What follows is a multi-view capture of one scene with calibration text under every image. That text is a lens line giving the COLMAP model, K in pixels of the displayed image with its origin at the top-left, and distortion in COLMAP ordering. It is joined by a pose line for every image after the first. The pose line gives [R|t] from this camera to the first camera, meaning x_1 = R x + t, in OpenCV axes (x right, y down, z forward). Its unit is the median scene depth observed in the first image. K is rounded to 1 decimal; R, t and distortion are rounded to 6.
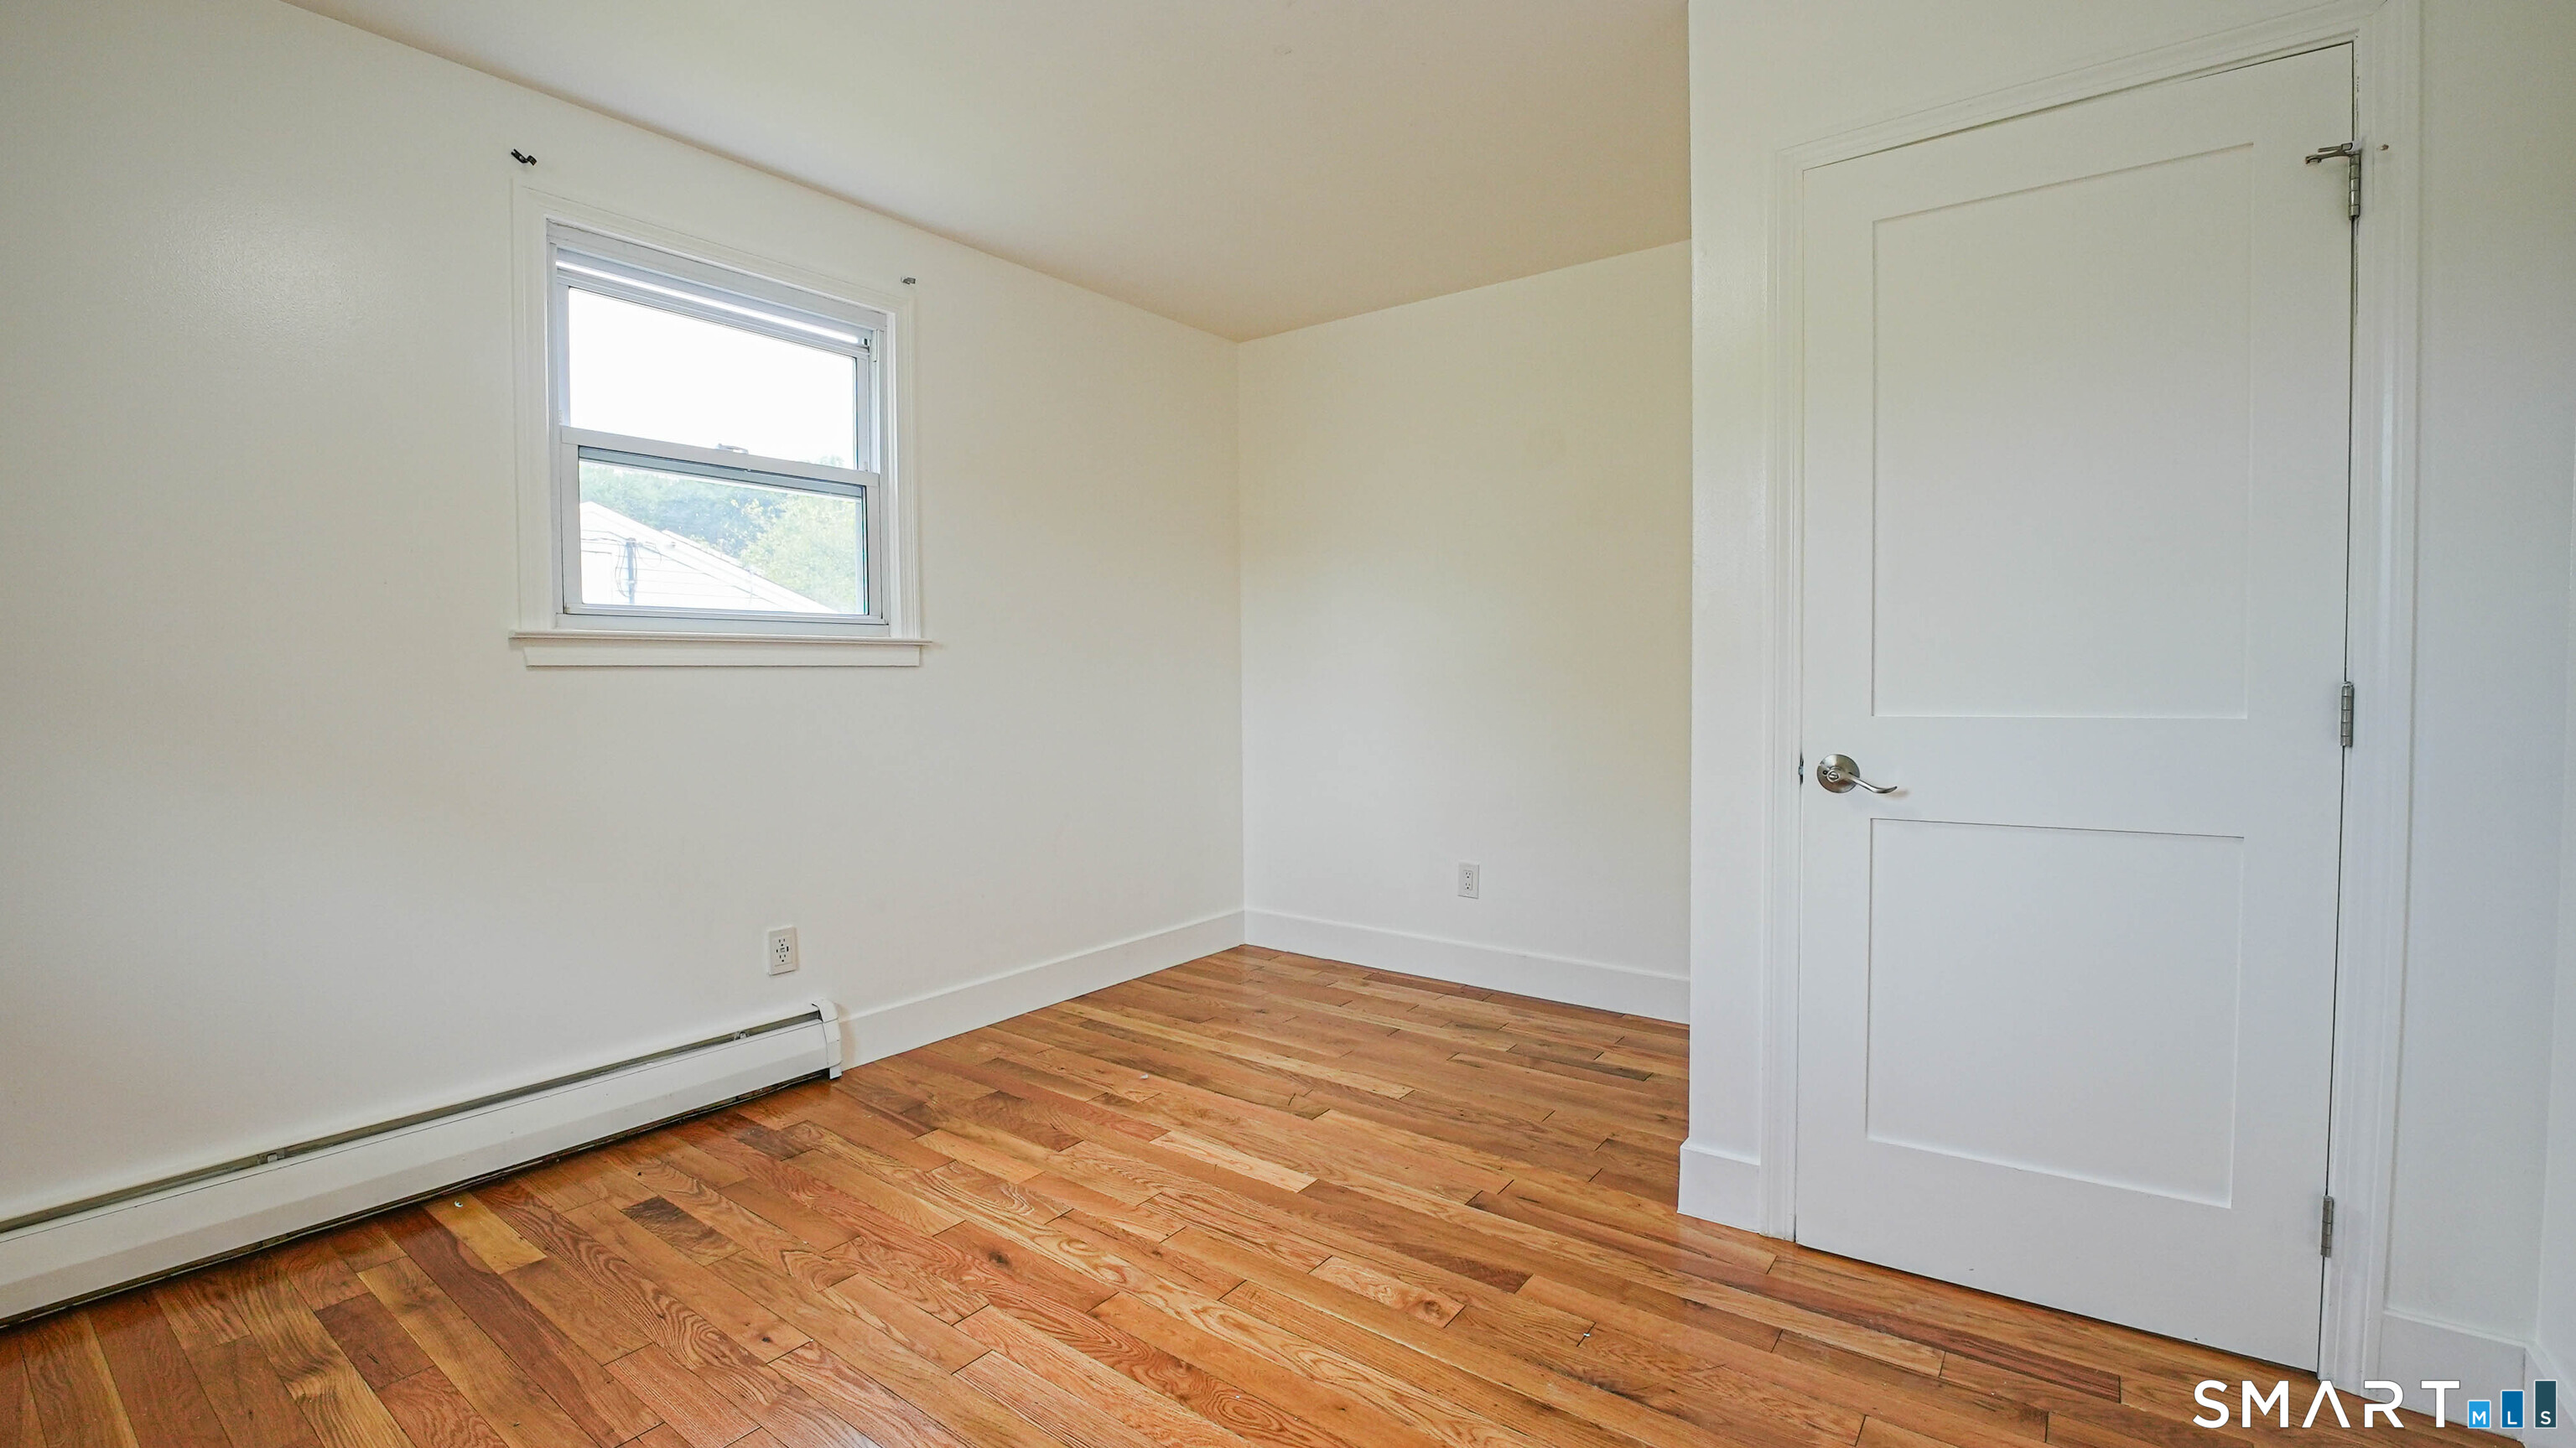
lens RADIAL K [[1116.2, 0, 1250.0], [0, 1116.2, 713.9], [0, 0, 1]] dist [0.000205, 0.000225]
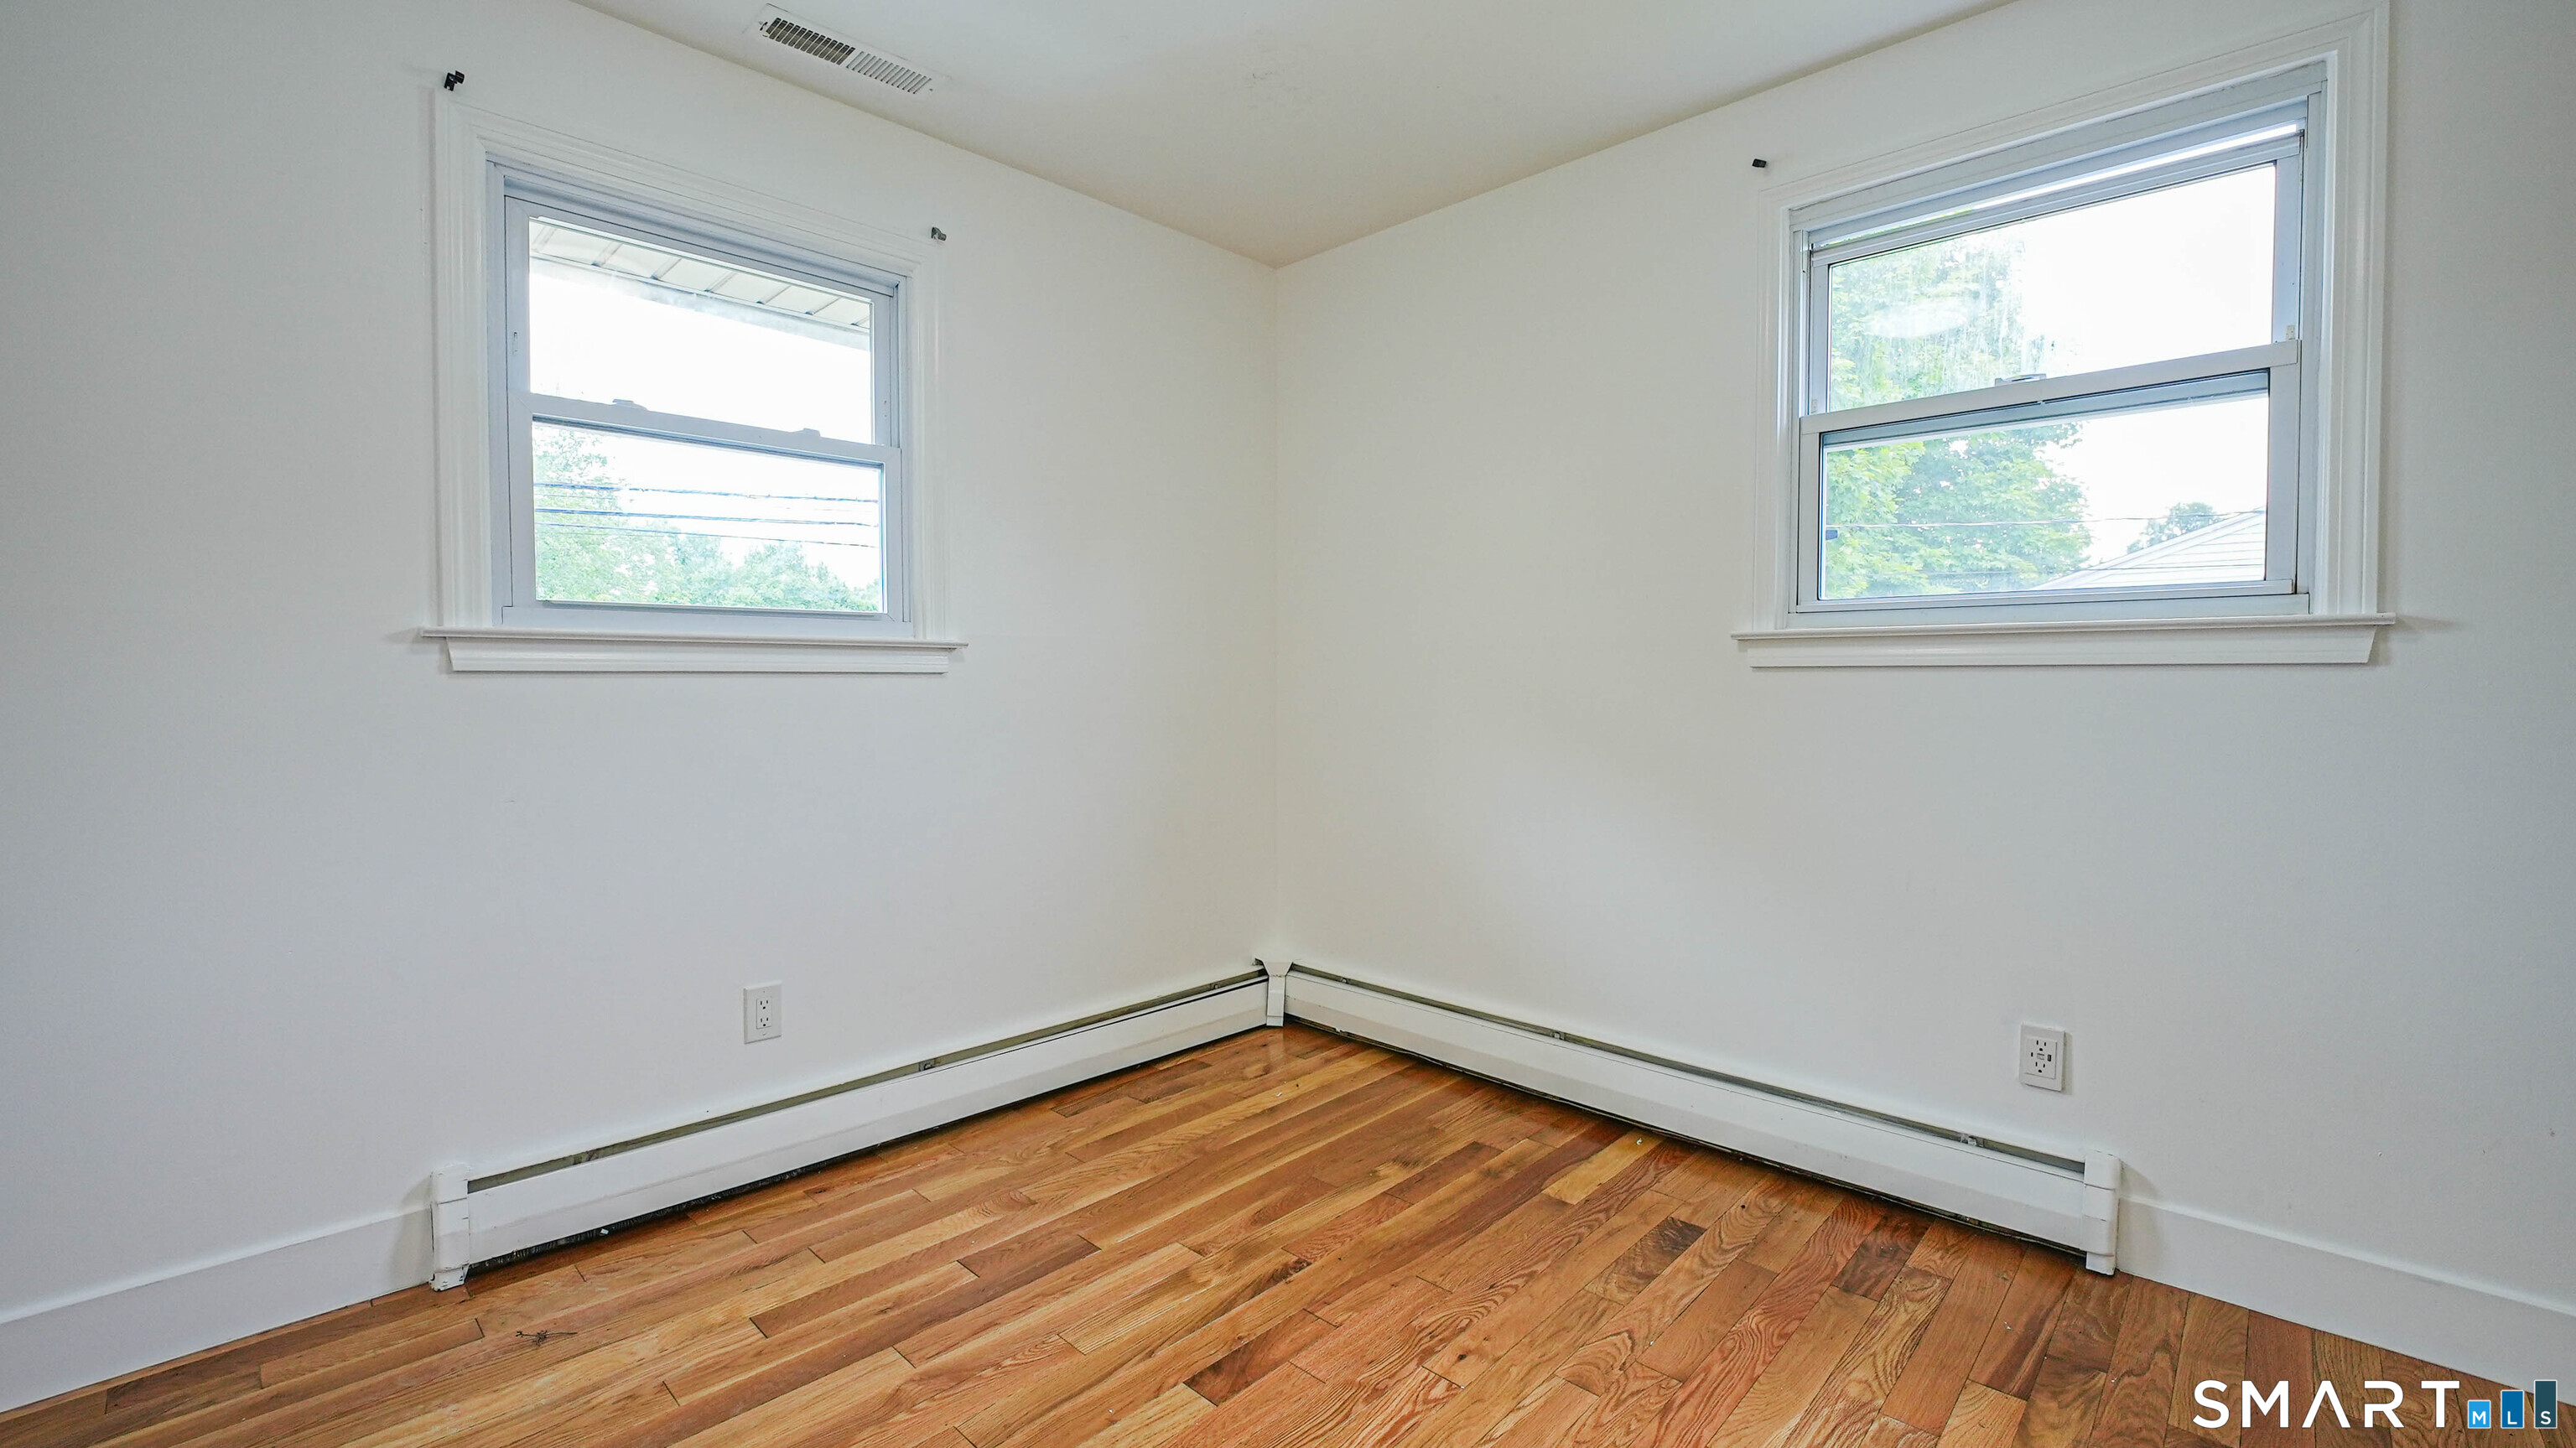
lens RADIAL K [[1082.1, 0, 1308.1], [0, 1082.1, 720.9], [0, 0, 1]] dist [-0.026884, -0.000164]
pose [[-0.095451, 0.047670, -0.994292, 0.345156], [-0.035270, 0.998064, 0.051237, -0.028430], [0.994809, 0.039959, -0.093585, 0.658967]]
